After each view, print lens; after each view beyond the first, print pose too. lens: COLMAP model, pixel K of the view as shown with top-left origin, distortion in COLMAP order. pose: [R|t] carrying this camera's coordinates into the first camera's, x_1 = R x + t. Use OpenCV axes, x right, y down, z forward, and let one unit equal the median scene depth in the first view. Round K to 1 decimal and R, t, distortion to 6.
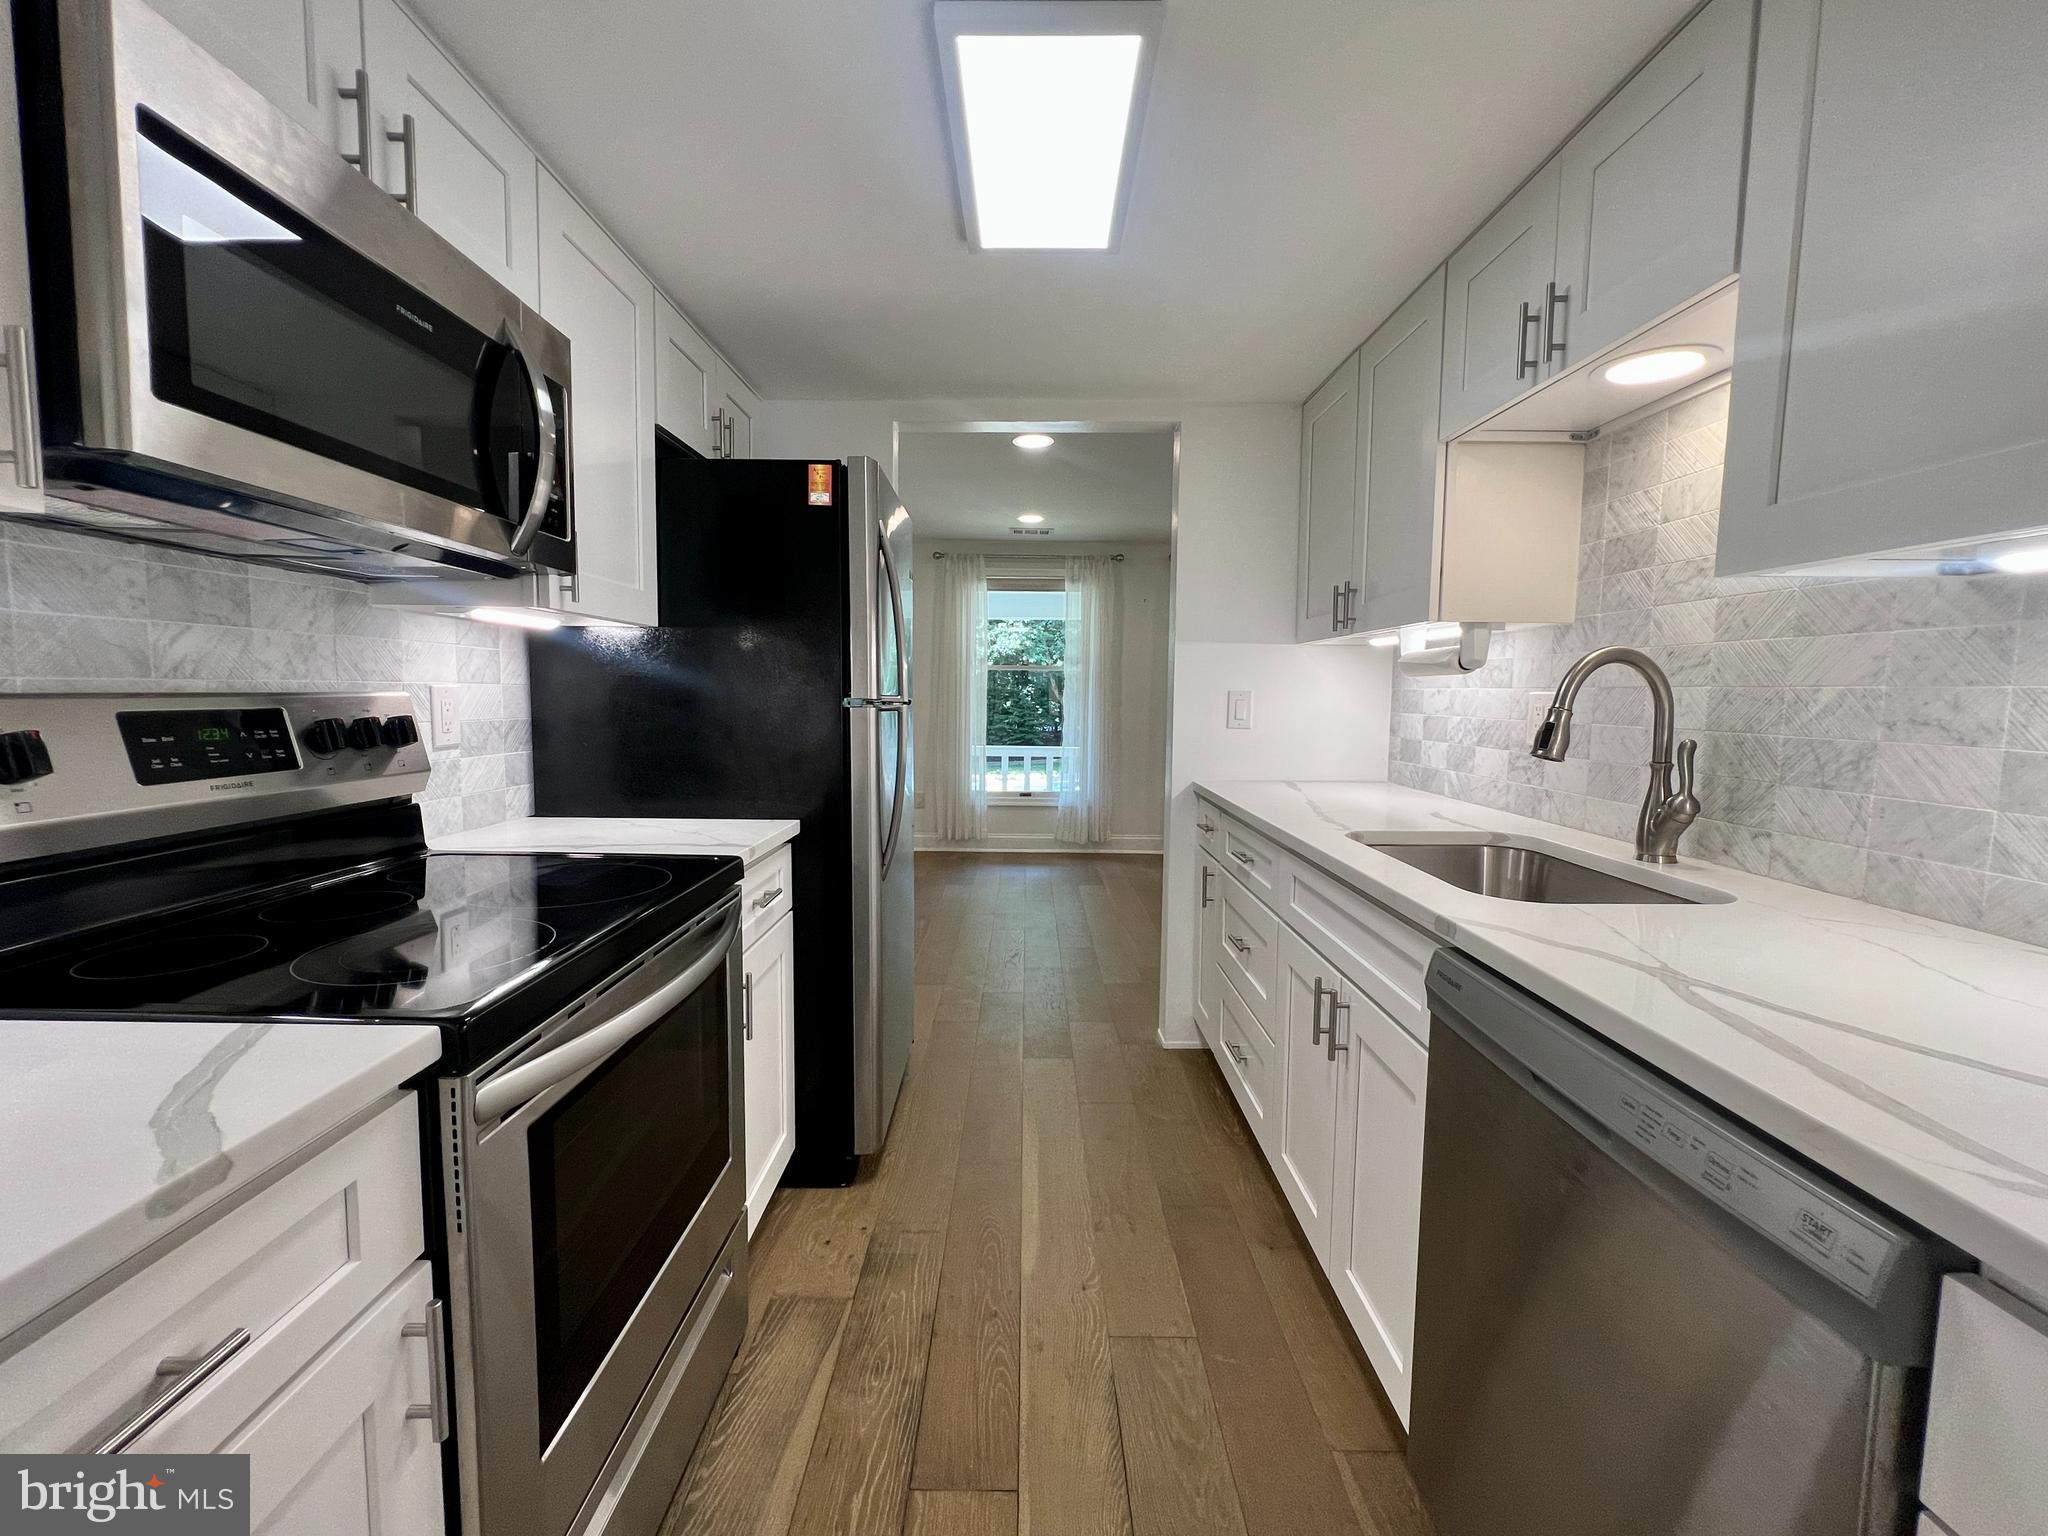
lens RADIAL K [[854.2, 0, 1018.1], [0, 854.2, 762.4], [0, 0, 1]] dist [-0.001301, 0.000036]
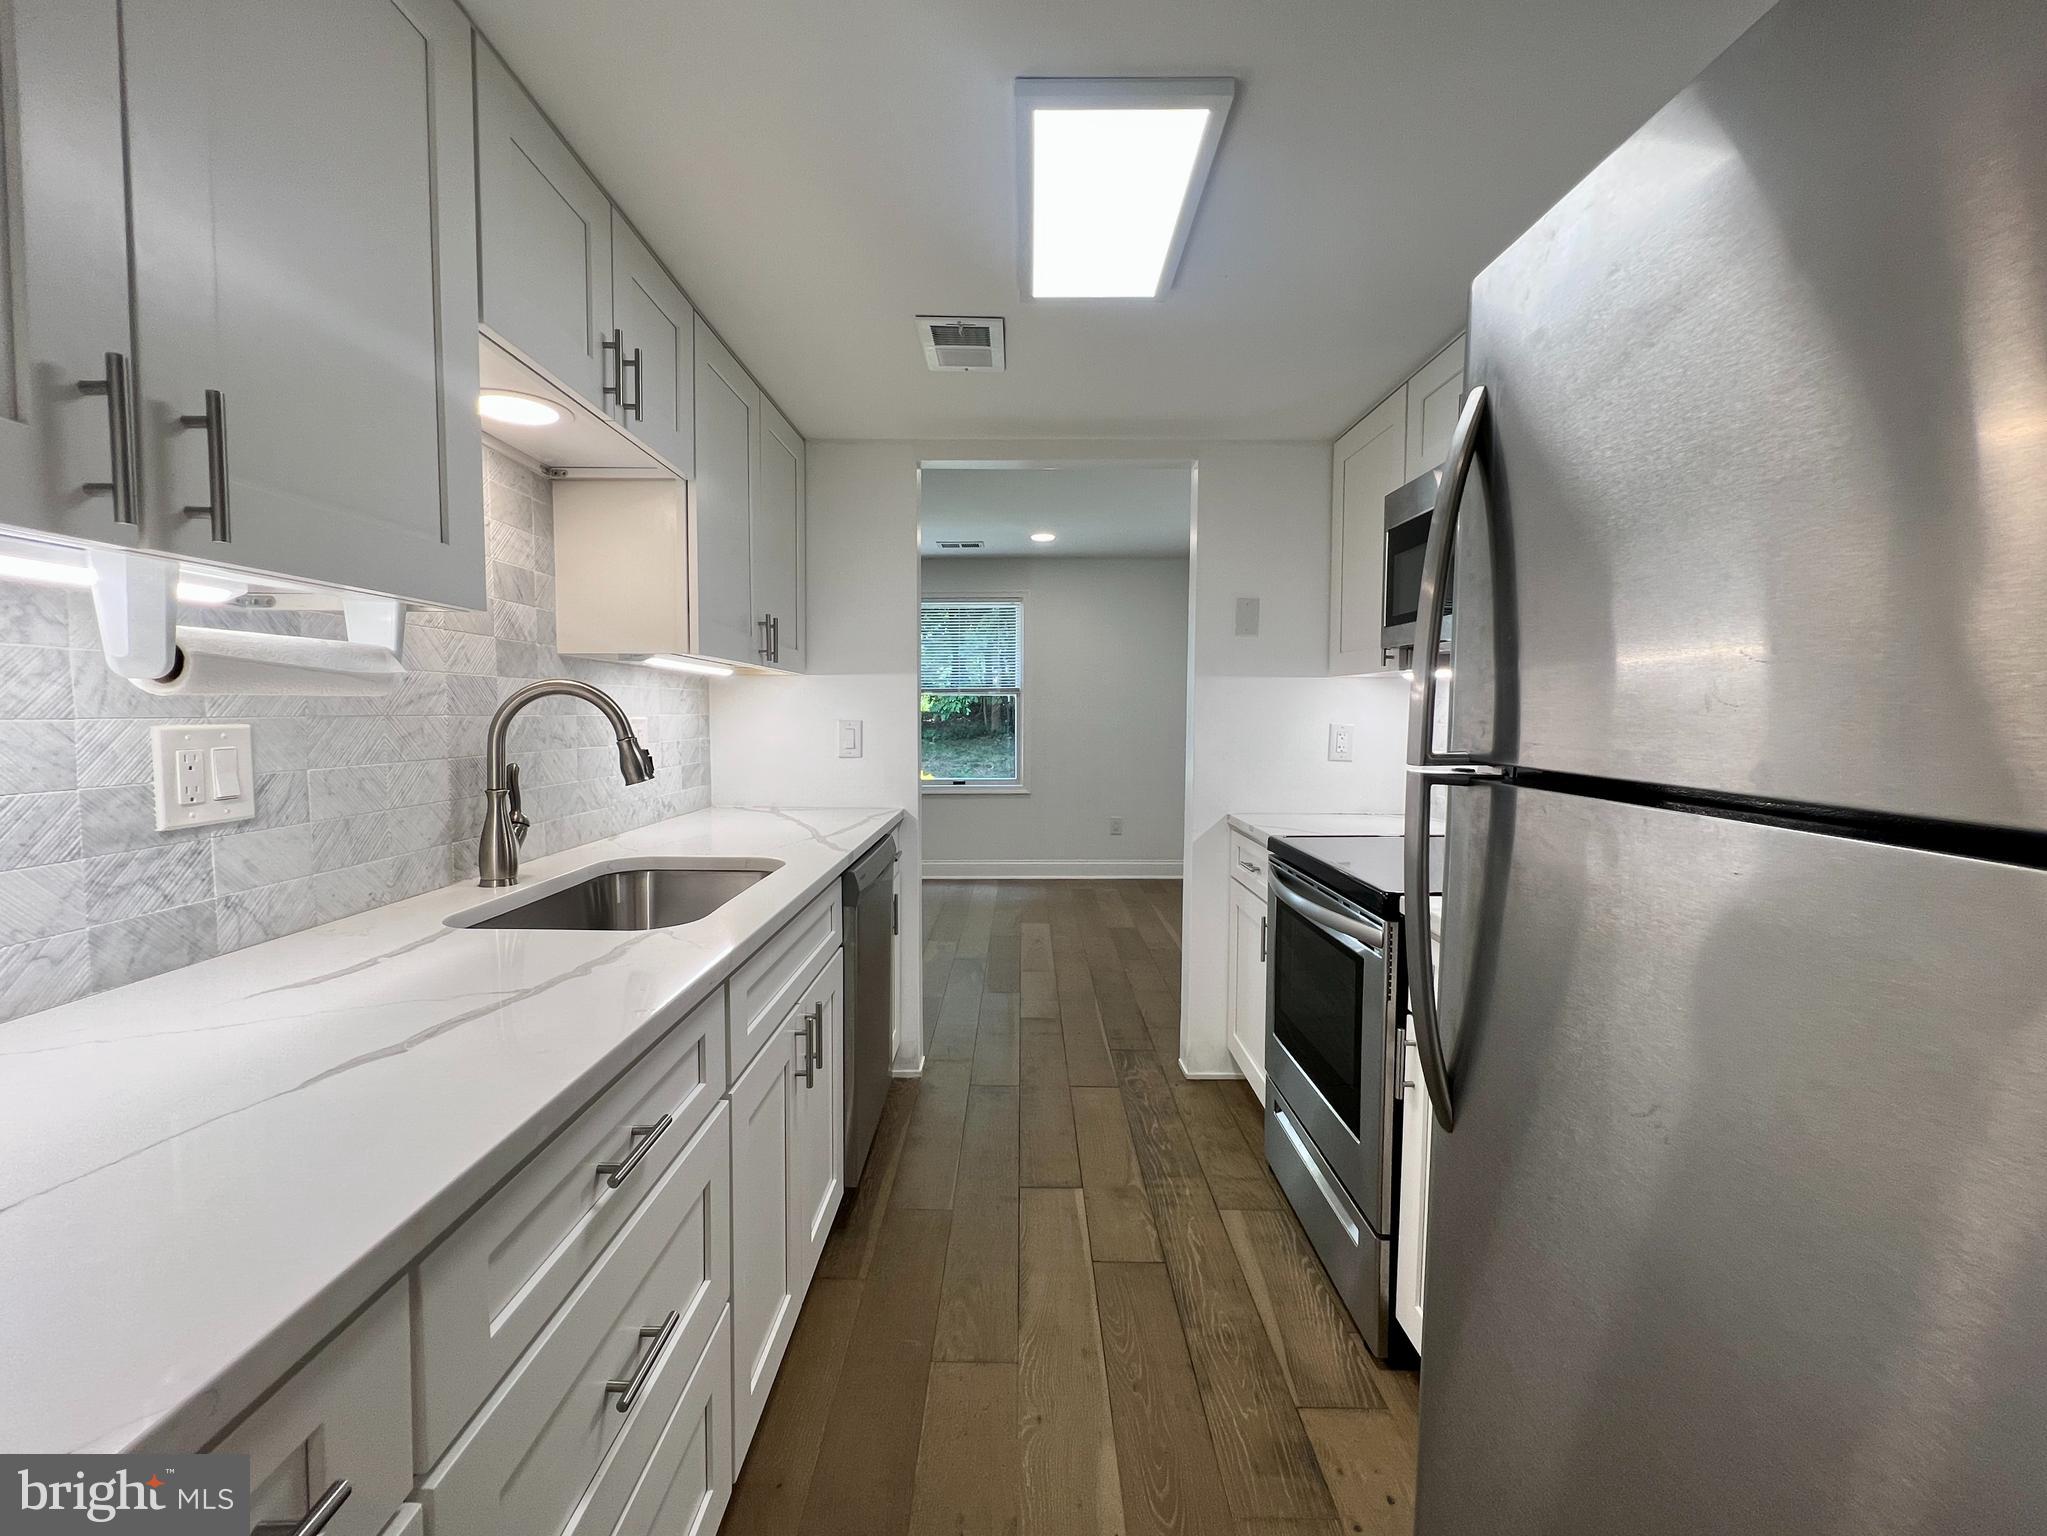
lens RADIAL K [[853.8, 0, 1017.6], [0, 853.8, 762.4], [0, 0, 1]] dist [-0.001301, 0.000036]
pose [[-0.999866, -0.015536, -0.005137, 0.128140], [-0.016108, 0.989727, 0.142061, -0.185223], [0.002878, 0.142125, -0.989845, 1.981094]]
